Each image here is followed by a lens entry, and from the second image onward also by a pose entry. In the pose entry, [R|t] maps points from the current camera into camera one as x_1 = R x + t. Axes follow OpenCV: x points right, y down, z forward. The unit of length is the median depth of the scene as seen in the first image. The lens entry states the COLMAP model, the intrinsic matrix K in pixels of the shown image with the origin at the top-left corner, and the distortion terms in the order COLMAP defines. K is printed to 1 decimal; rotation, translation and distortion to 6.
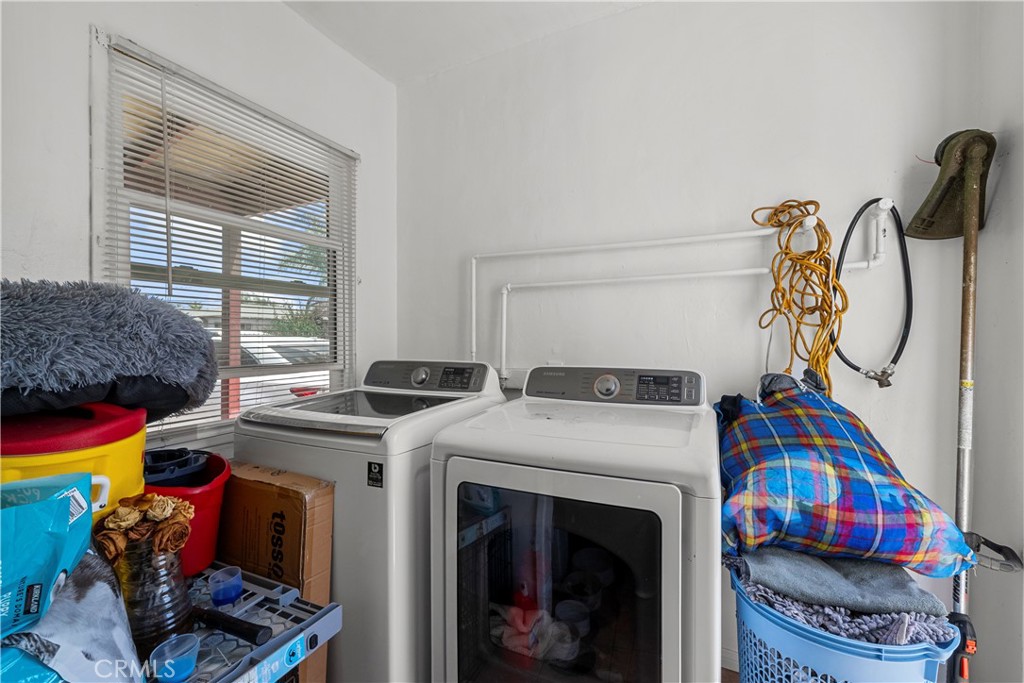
lens RADIAL K [[444.2, 0, 512.0], [0, 444.2, 341.5], [0, 0, 1]] dist [0.002348, 0.000690]
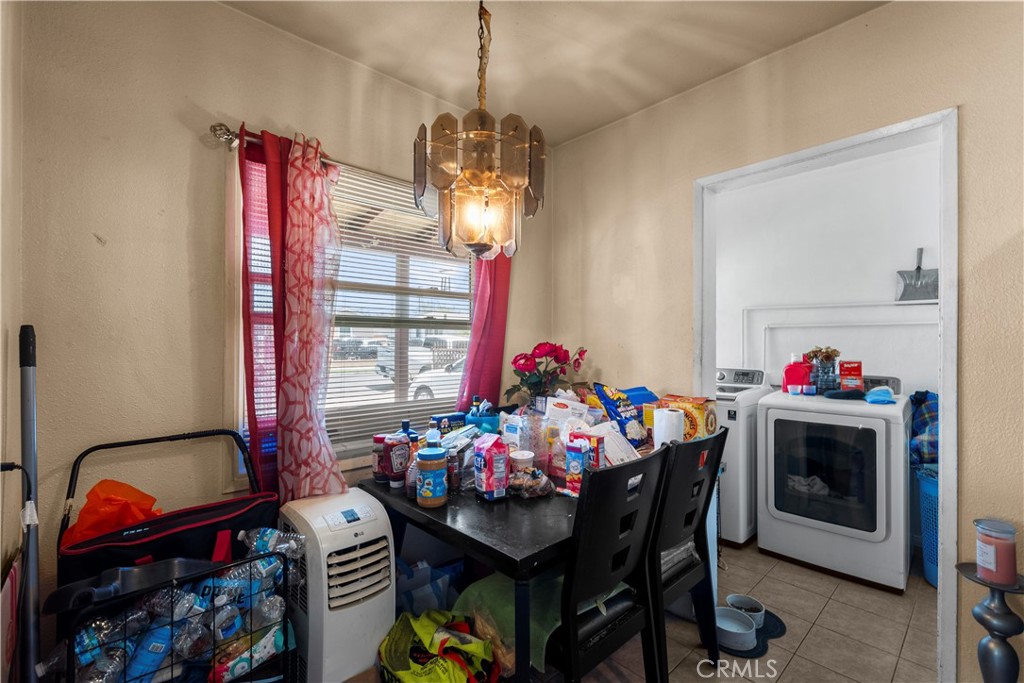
lens RADIAL K [[444.2, 0, 512.0], [0, 444.2, 341.5], [0, 0, 1]] dist [0.002348, 0.000690]
pose [[0.937071, 0.000056, -0.349140, -0.576753], [-0.002432, 0.999977, -0.006366, -0.086537], [0.349131, 0.006815, 0.937049, -1.684988]]
